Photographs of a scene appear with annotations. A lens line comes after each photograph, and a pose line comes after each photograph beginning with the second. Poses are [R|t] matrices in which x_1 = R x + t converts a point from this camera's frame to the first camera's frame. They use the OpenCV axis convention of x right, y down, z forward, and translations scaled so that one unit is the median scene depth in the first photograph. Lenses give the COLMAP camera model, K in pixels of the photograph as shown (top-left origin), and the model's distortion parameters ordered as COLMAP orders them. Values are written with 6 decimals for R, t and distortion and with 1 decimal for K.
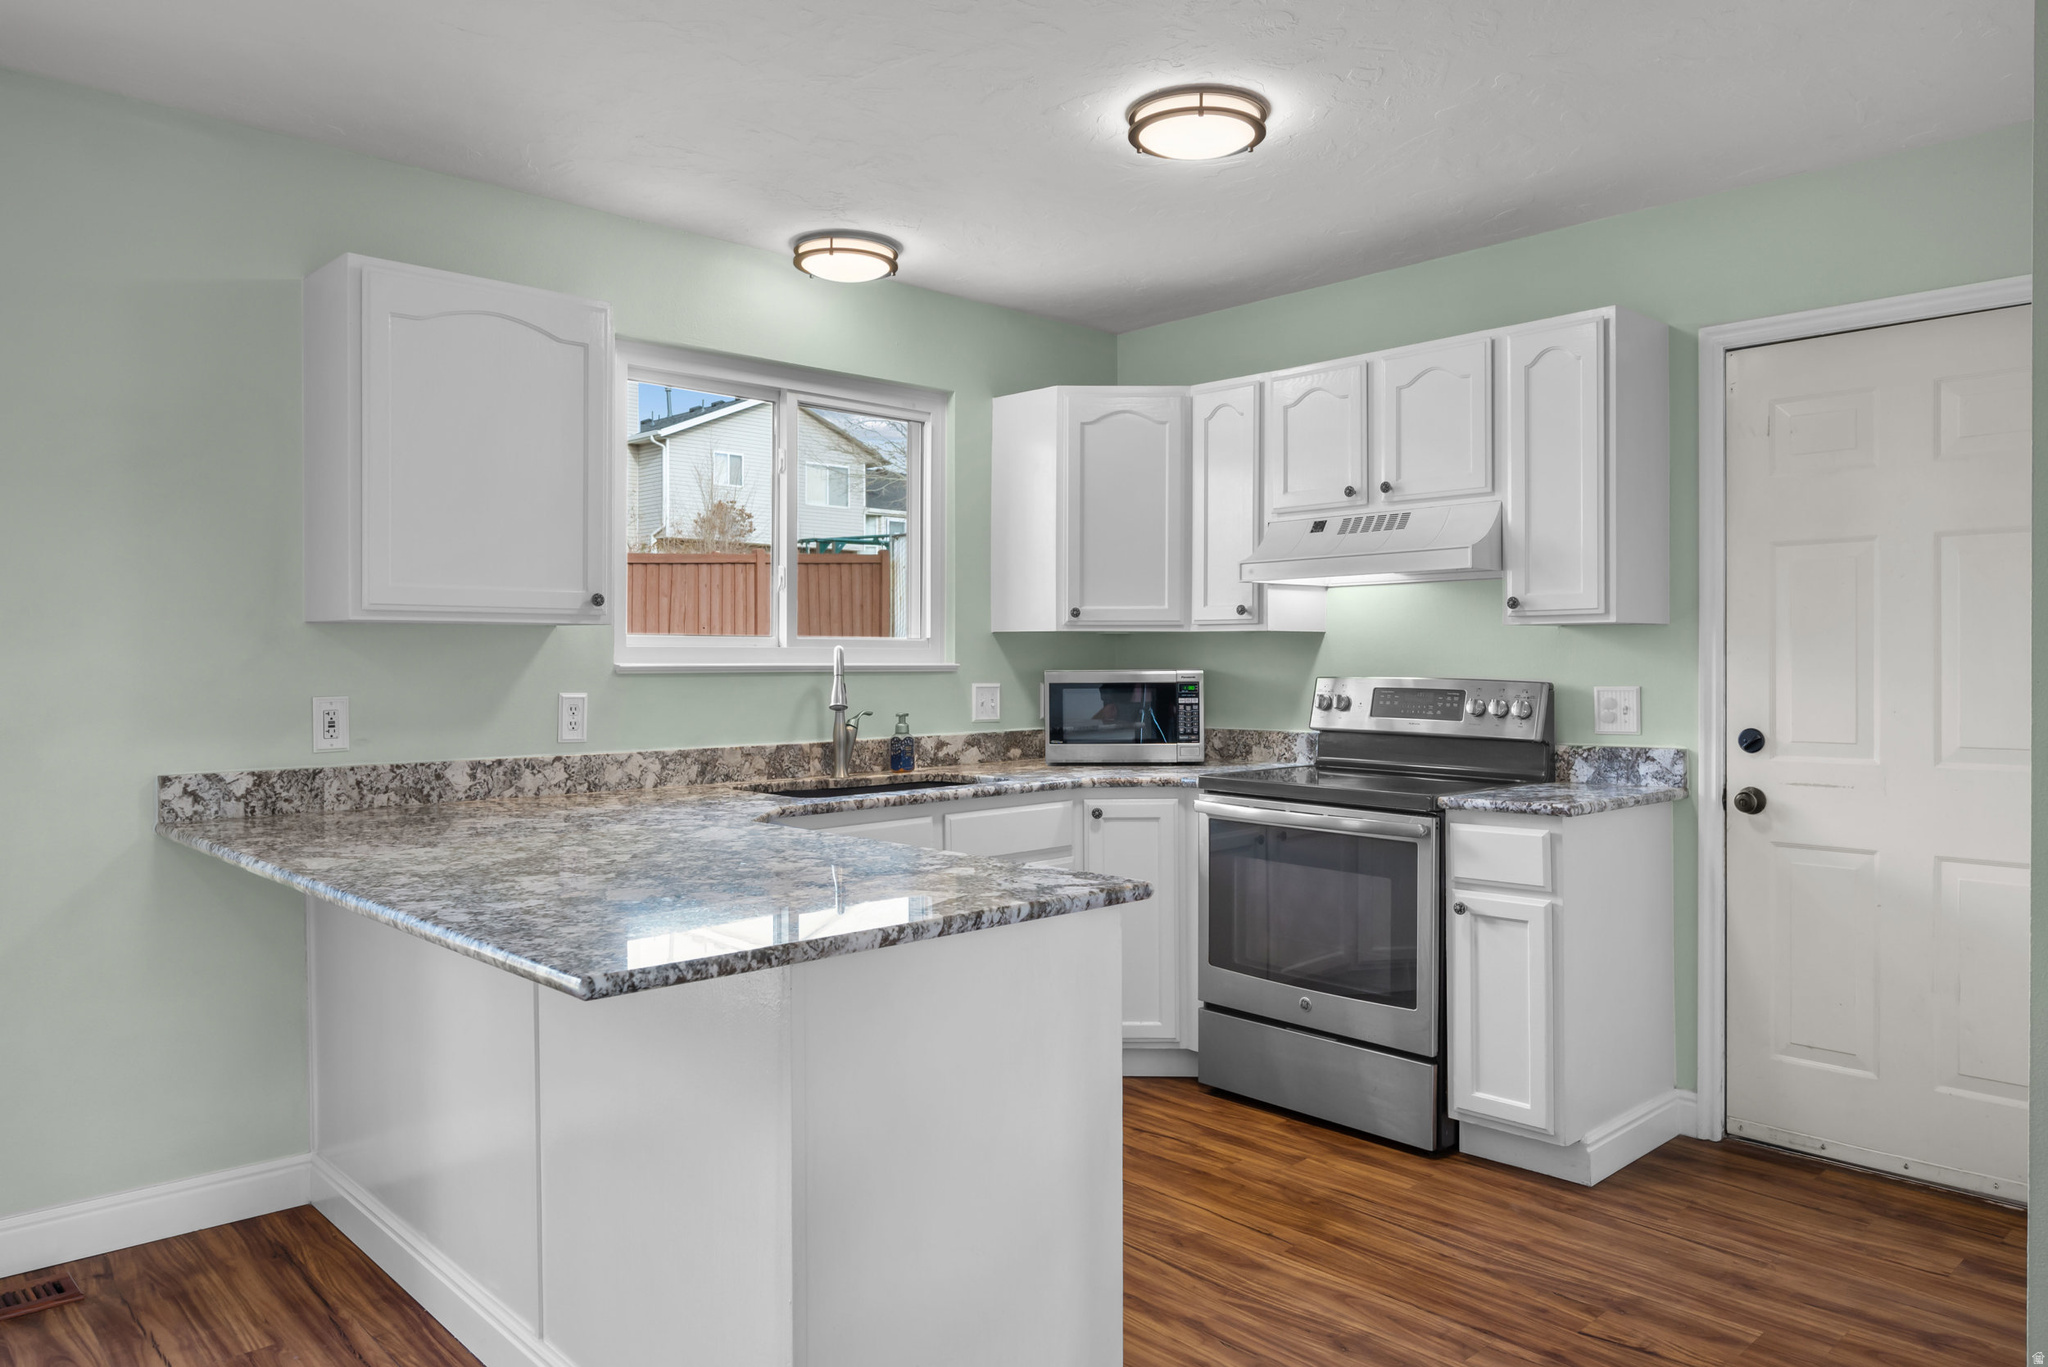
lens RADIAL K [[1375.5, 0, 1024.0], [0, 1375.5, 683.5], [0, 0, 1]] dist [0.000716, -0.001480]
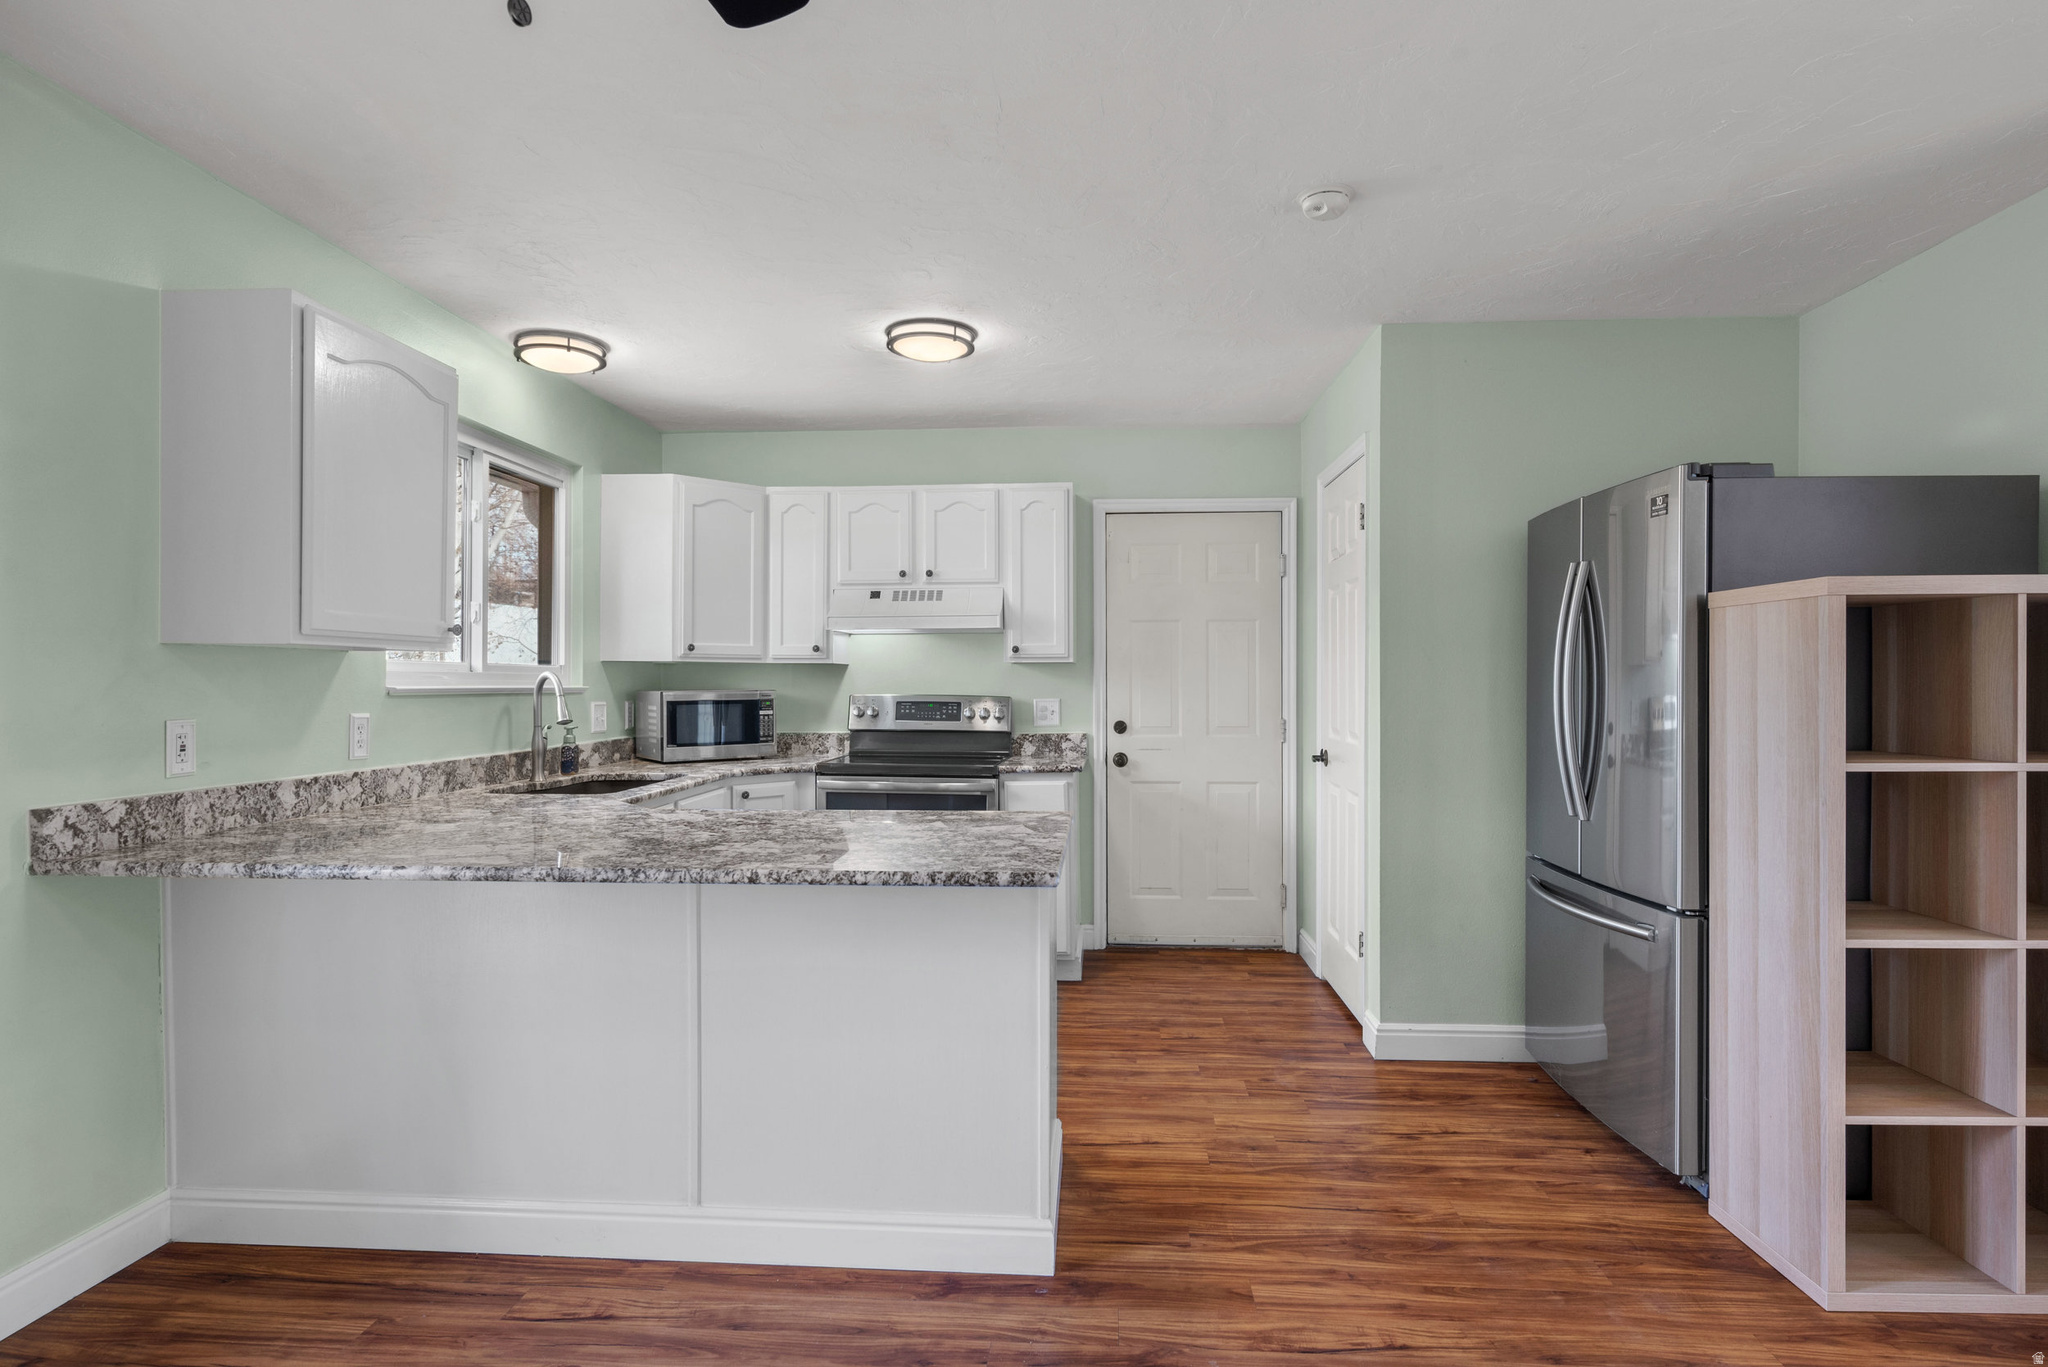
lens RADIAL K [[1074.5, 0, 1021.0], [0, 1074.5, 698.8], [0, 0, 1]] dist [0.001109, 0.000174]
pose [[0.737273, -0.009010, 0.675534, -0.535853], [0.010899, 0.999940, 0.001443, -0.000071], [-0.675507, 0.006299, 0.737327, 0.027891]]
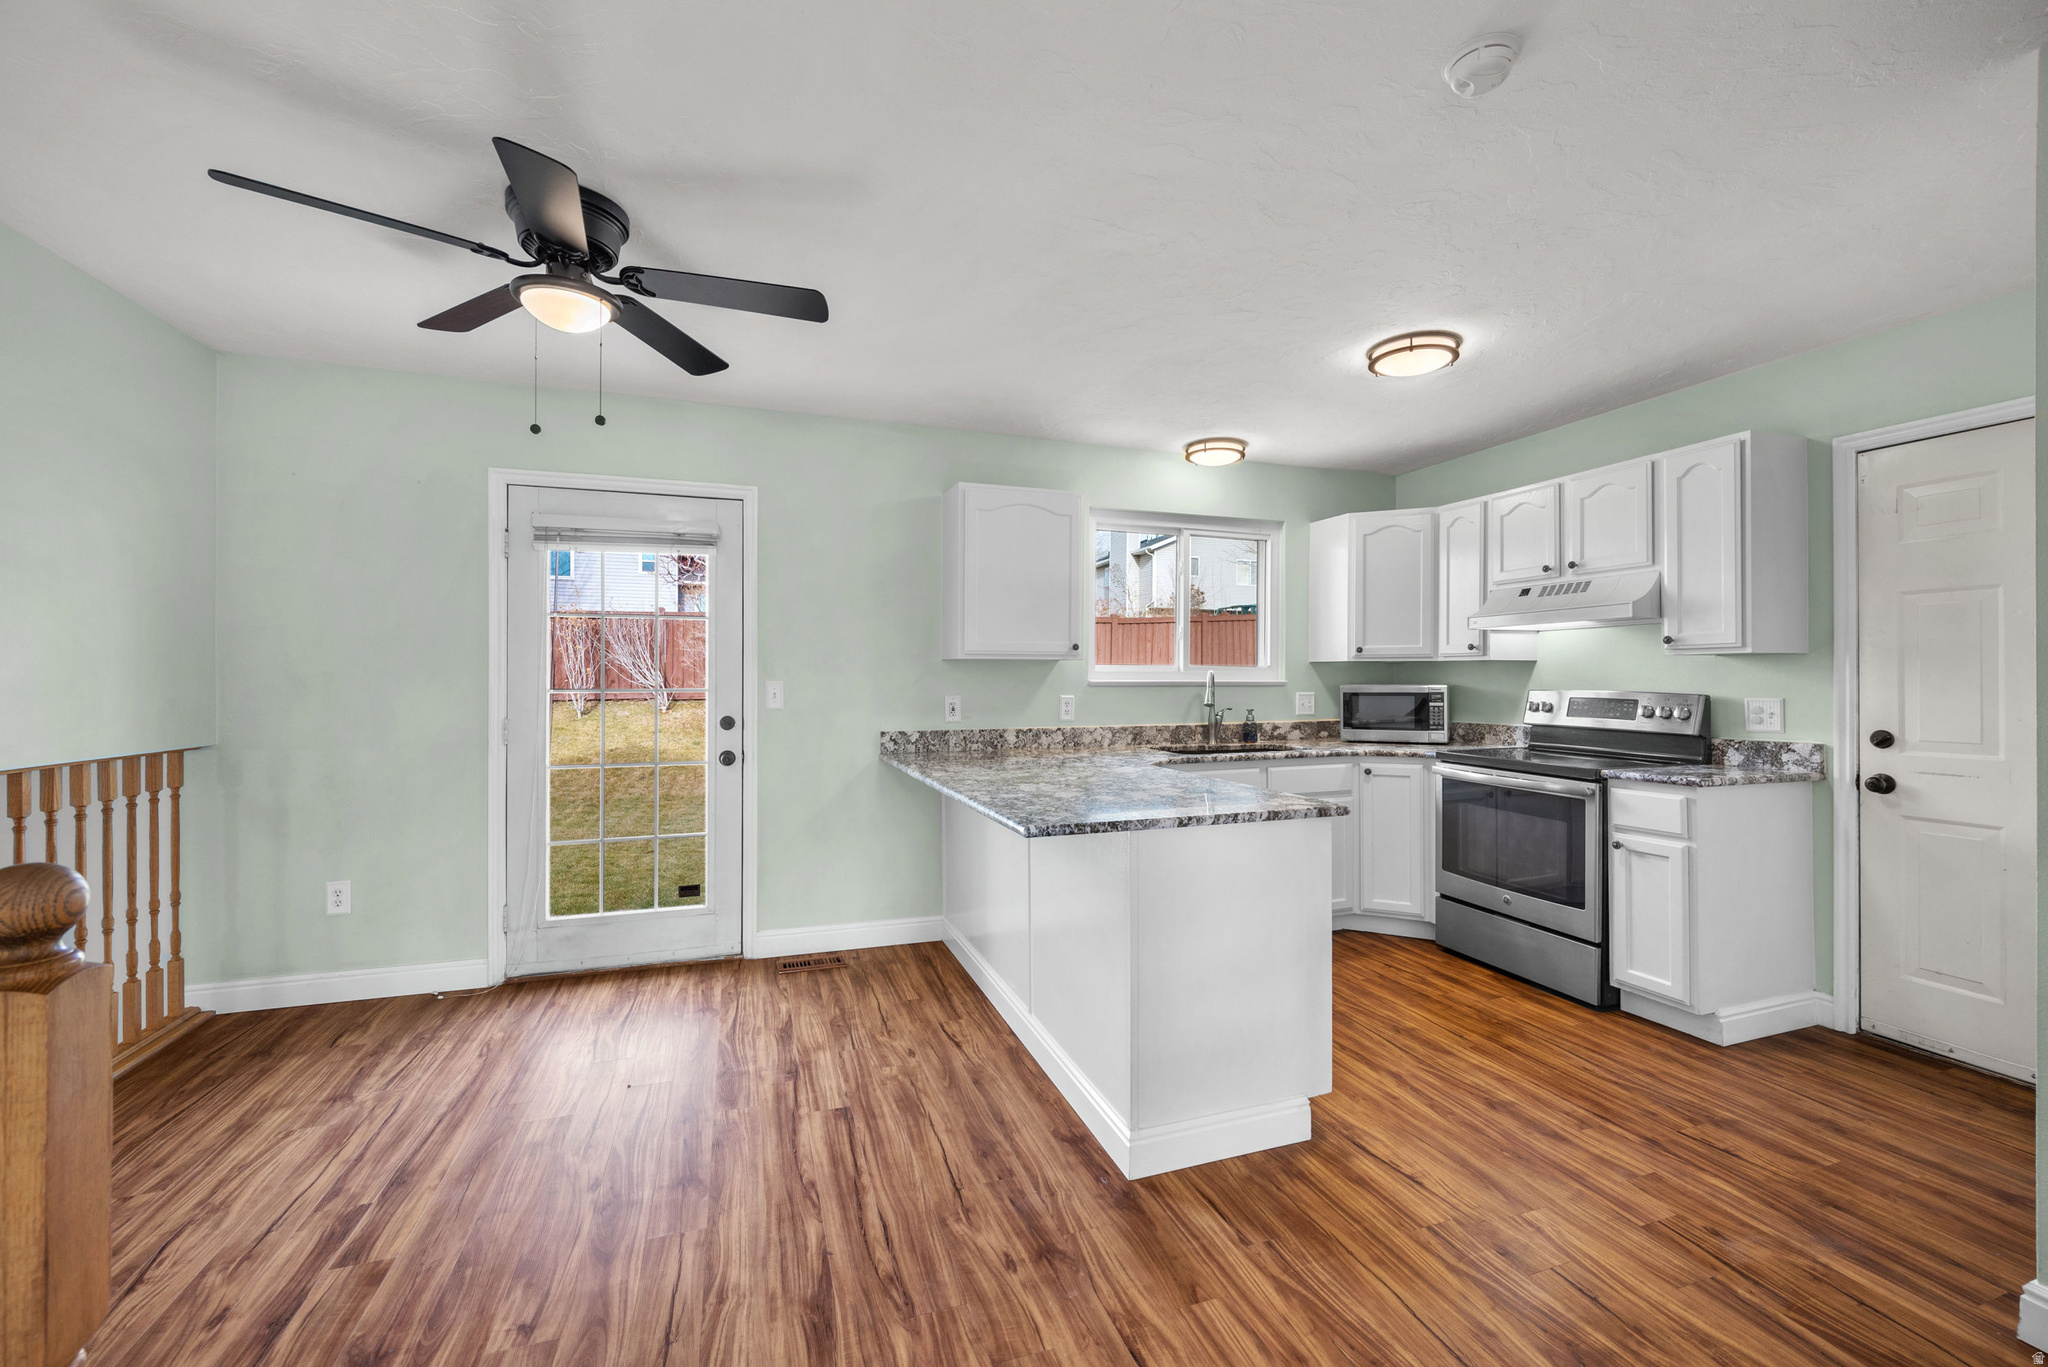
lens RADIAL K [[815.9, 0, 1024.0], [0, 815.9, 683.5], [0, 0, 1]] dist [-0.000684, 0.000228]
pose [[0.914294, 0.004077, -0.405032, 0.082559], [-0.008321, 0.999927, -0.008718, 0.000949], [0.404967, 0.011341, 0.914261, -0.070856]]
